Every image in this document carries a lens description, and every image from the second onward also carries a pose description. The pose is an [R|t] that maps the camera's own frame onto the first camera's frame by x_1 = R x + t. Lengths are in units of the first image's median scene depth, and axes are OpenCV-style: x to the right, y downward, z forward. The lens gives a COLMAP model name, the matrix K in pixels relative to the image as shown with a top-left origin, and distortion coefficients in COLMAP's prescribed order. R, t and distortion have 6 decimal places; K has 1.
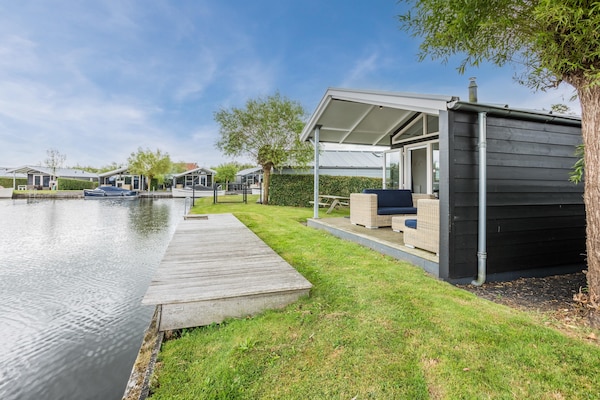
lens RADIAL K [[307.1, 0, 301.4], [0, 307.1, 171.0], [0, 0, 1]] dist [0.001534, 0.000088]
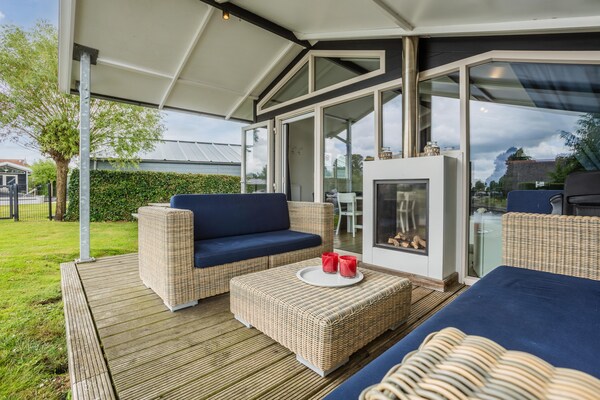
lens RADIAL K [[277.7, 0, 300.5], [0, 277.7, 189.3], [0, 0, 1]] dist [-0.000350, -0.000057]
pose [[0.927136, -0.008240, 0.374635, 0.182189], [-0.010525, 0.998791, 0.048016, 0.026700], [-0.374577, -0.048460, 0.925928, 0.497910]]
